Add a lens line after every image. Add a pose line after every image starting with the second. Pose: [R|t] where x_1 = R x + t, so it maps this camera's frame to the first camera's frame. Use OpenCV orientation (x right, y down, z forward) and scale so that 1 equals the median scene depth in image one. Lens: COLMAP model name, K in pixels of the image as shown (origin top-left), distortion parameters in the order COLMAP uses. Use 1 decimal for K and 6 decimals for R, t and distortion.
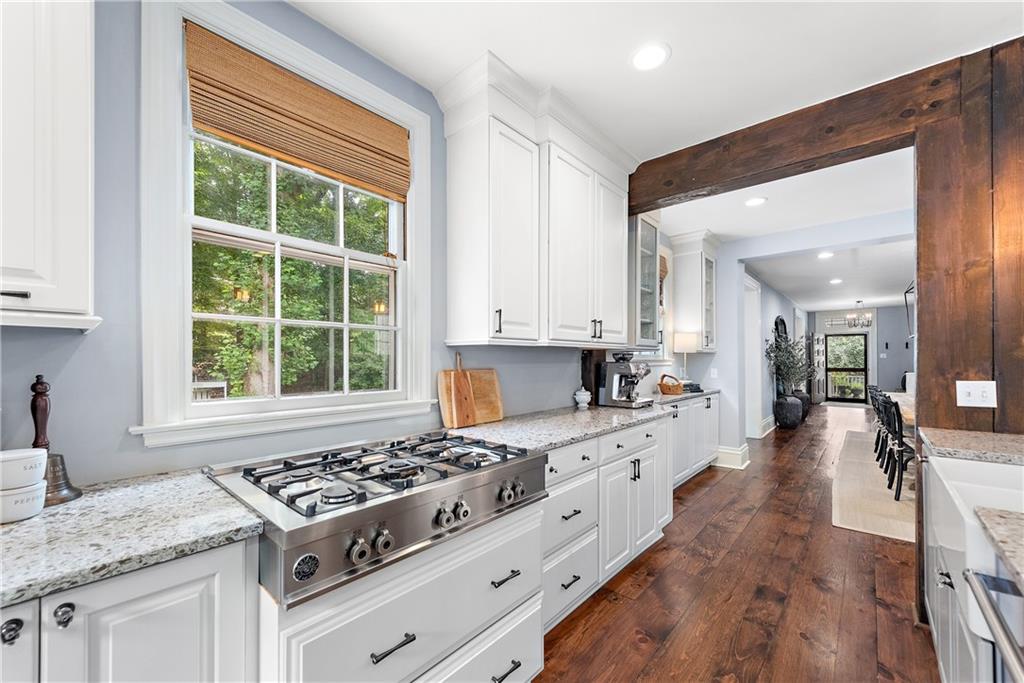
lens RADIAL K [[409.1, 0, 508.8], [0, 409.1, 357.3], [0, 0, 1]] dist [0.009480, -0.001933]
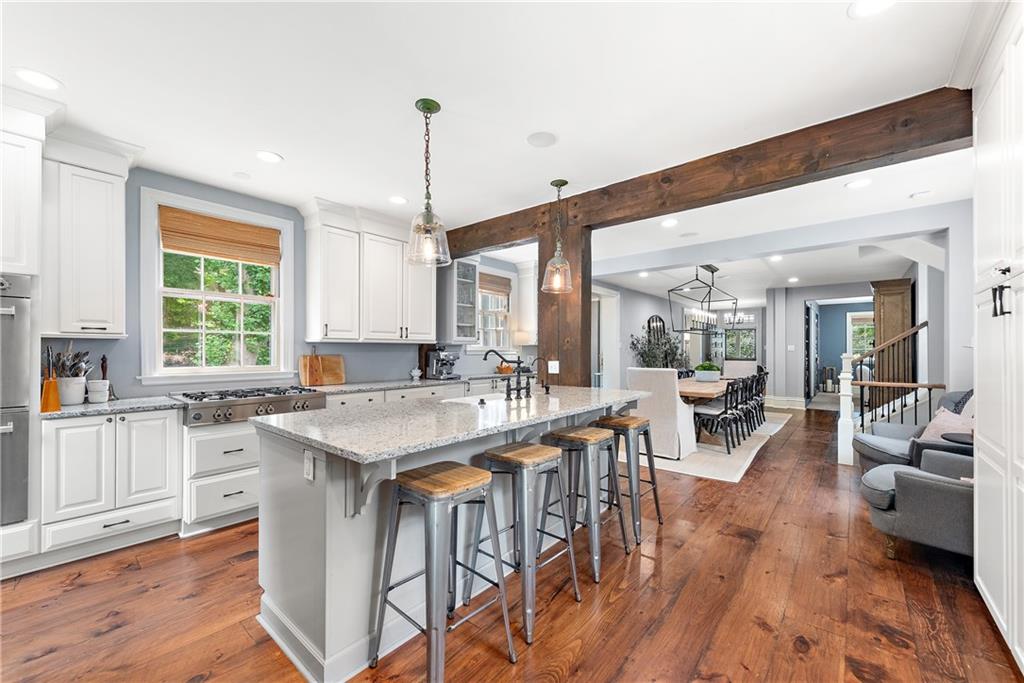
lens RADIAL K [[409.1, 0, 511.8], [0, 409.1, 350.4], [0, 0, 1]] dist [0.009480, -0.001933]
pose [[0.999769, 0.003794, 0.021137, 0.792615], [-0.003945, 0.999967, 0.007146, -0.008340], [-0.021109, -0.007228, 0.999751, -0.939219]]
